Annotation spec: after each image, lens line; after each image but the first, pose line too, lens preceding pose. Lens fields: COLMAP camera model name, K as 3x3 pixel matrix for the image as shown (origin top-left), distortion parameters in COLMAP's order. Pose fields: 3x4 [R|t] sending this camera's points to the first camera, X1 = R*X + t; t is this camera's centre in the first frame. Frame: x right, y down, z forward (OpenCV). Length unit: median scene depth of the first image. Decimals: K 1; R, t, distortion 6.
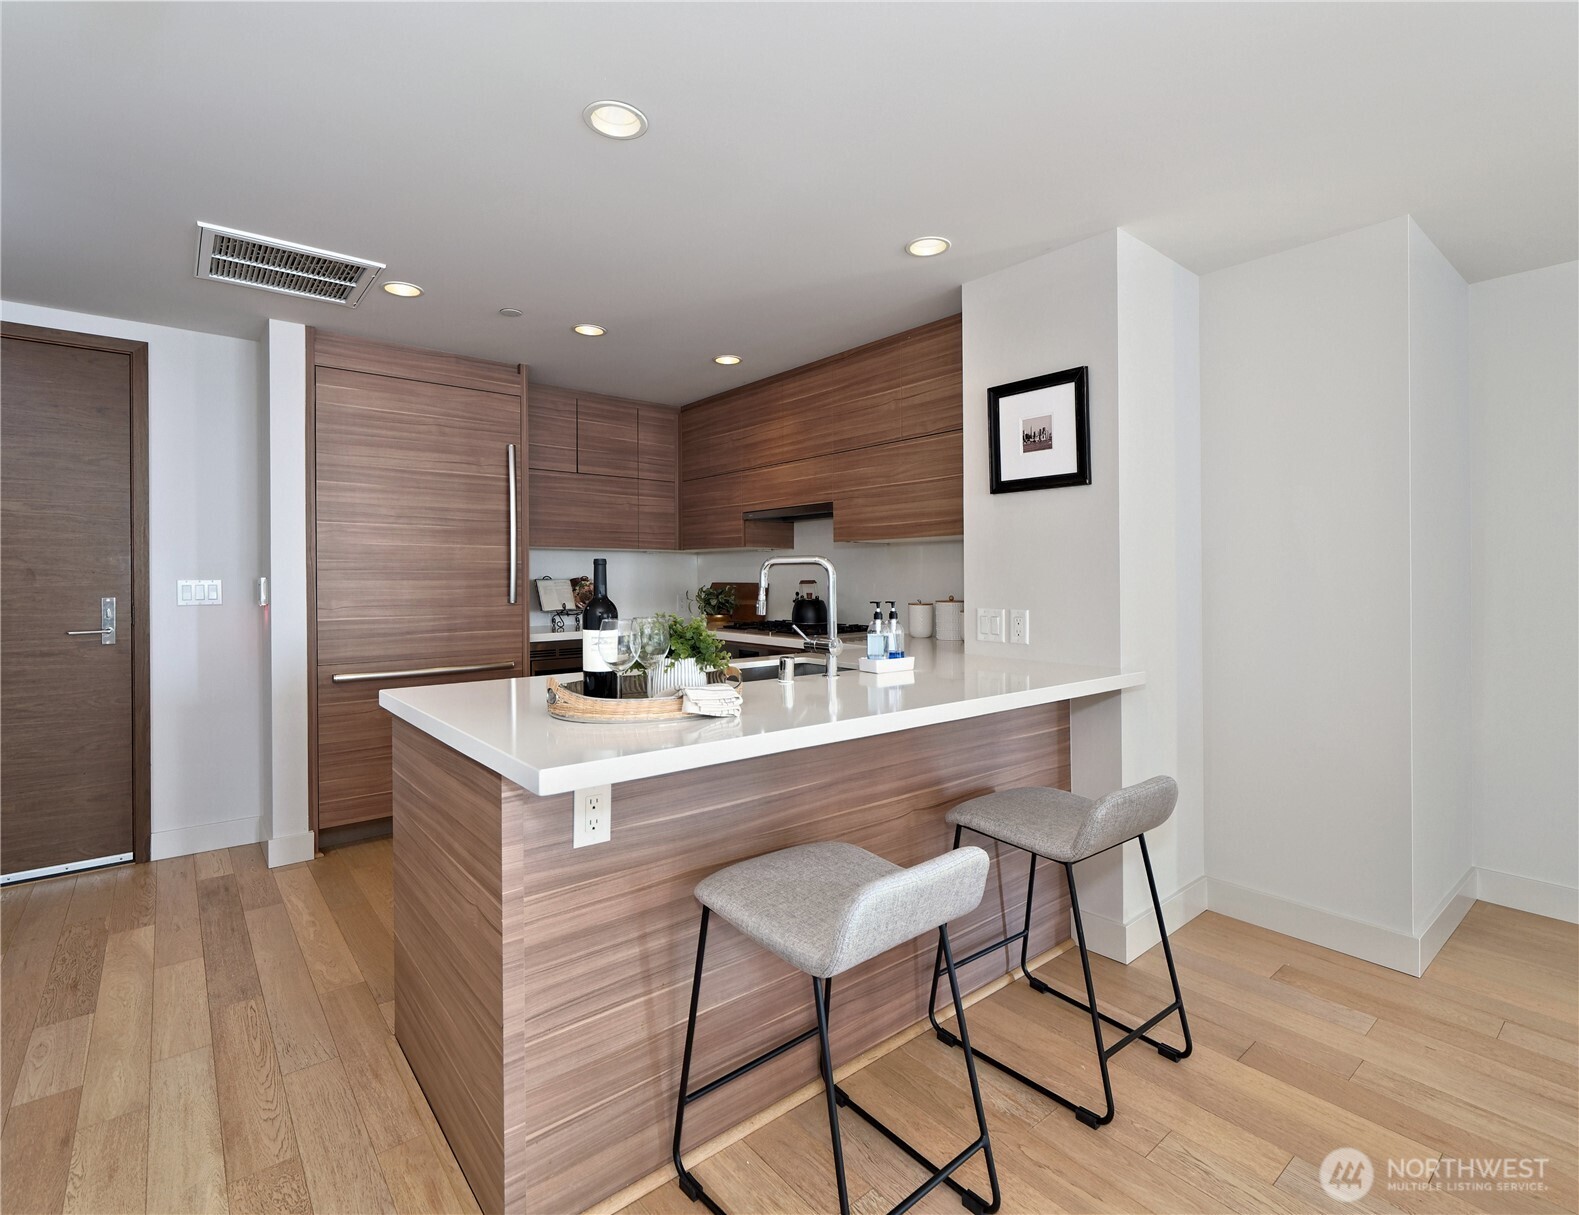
lens RADIAL K [[770.6, 0, 764.6], [0, 770.6, 582.4], [0, 0, 1]] dist [0.000490, -0.005235]
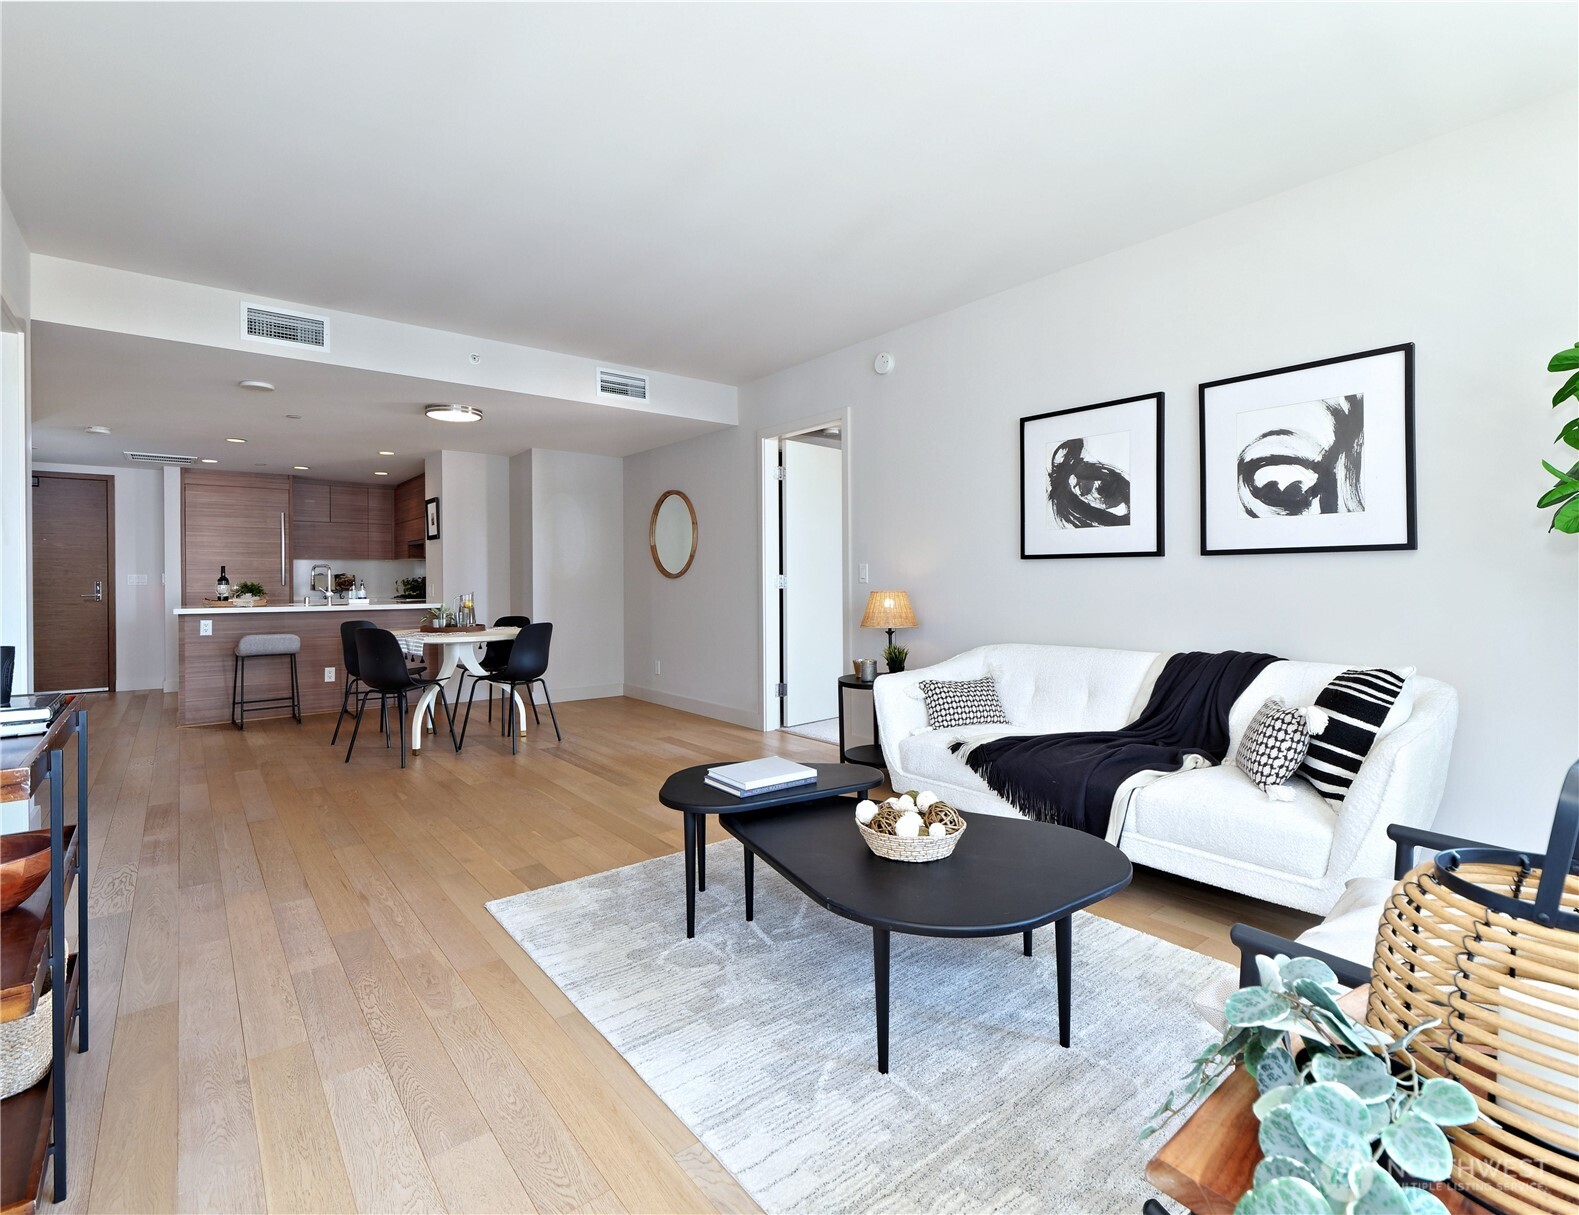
lens RADIAL K [[770.6, 0, 770.3], [0, 770.6, 586.2], [0, 0, 1]] dist [0.000490, -0.005235]
pose [[0.999964, -0.003073, -0.007964, 1.202994], [0.003104, 0.999987, 0.003972, 0.028388], [0.007952, -0.003996, 0.999960, -1.317385]]
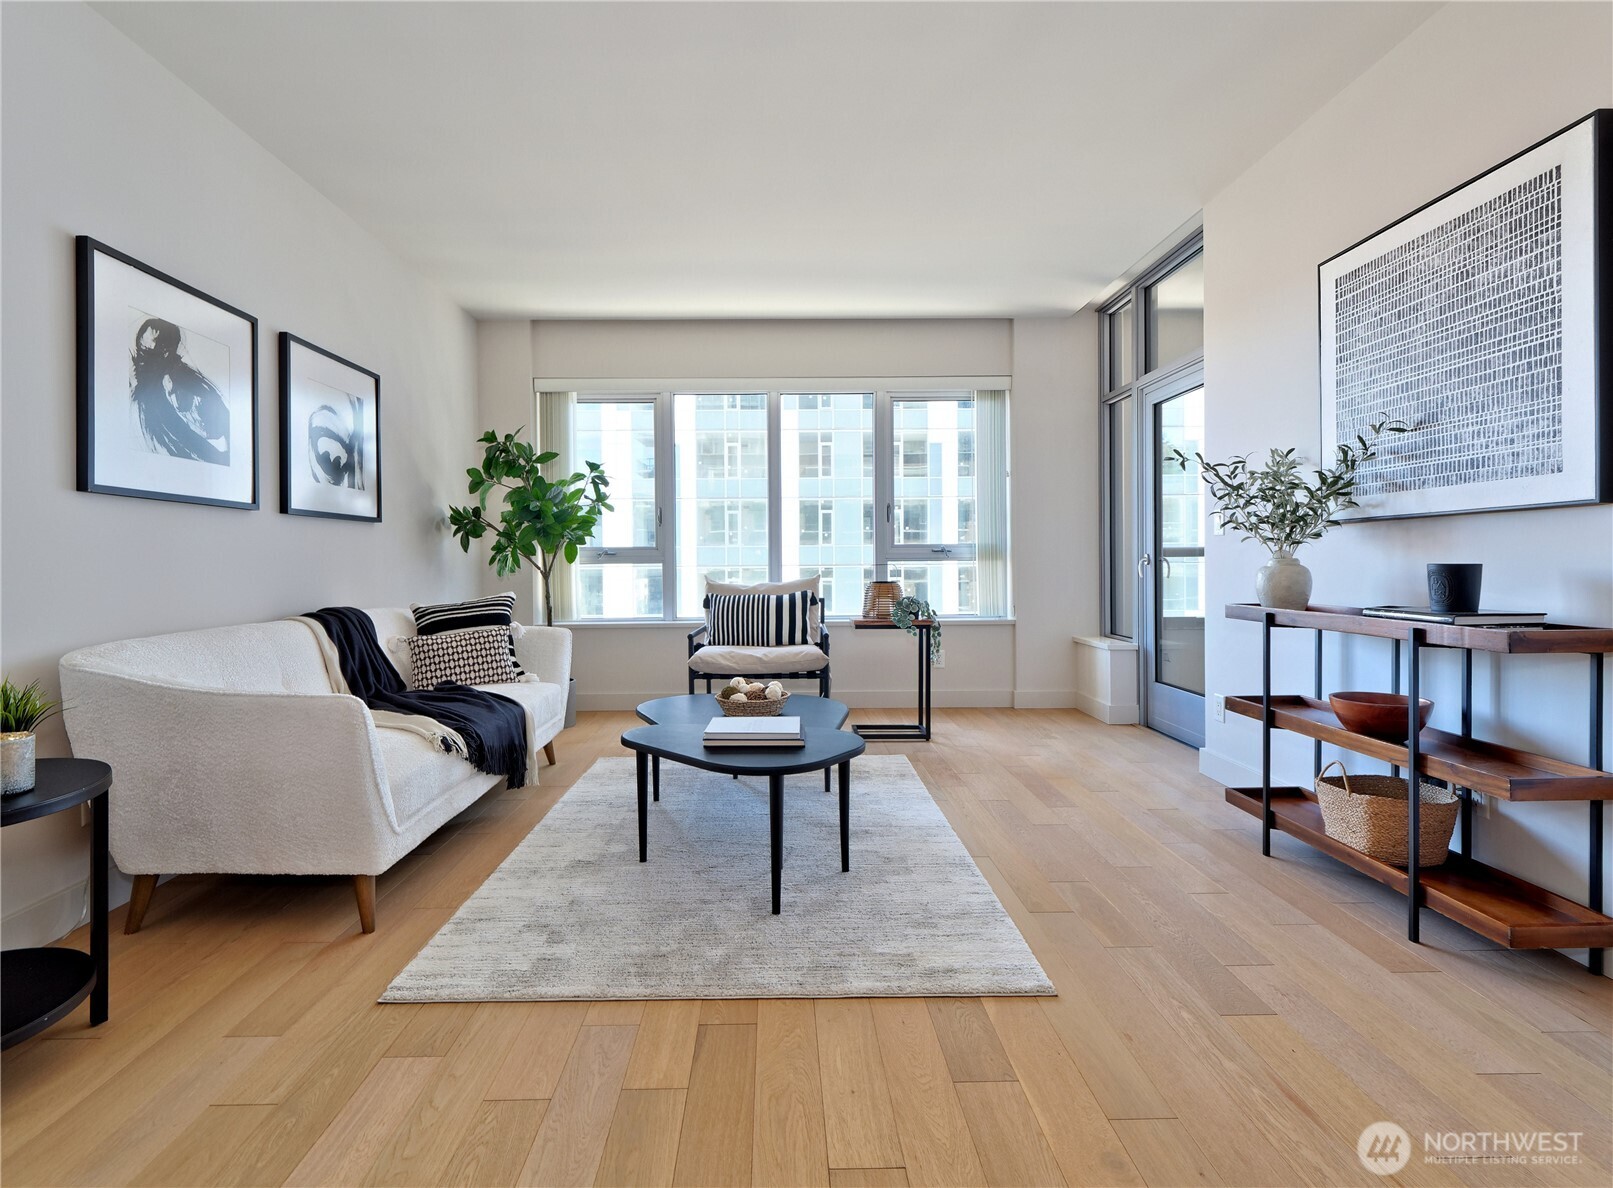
lens RADIAL K [[754.5, 0, 779.6], [0, 754.5, 568.9], [0, 0, 1]] dist [-0.000446, -0.000459]
pose [[-0.791582, 0.005098, 0.611042, 0.751656], [0.013232, 0.999874, 0.008799, 0.059208], [-0.610920, 0.015050, -0.791549, -0.055028]]
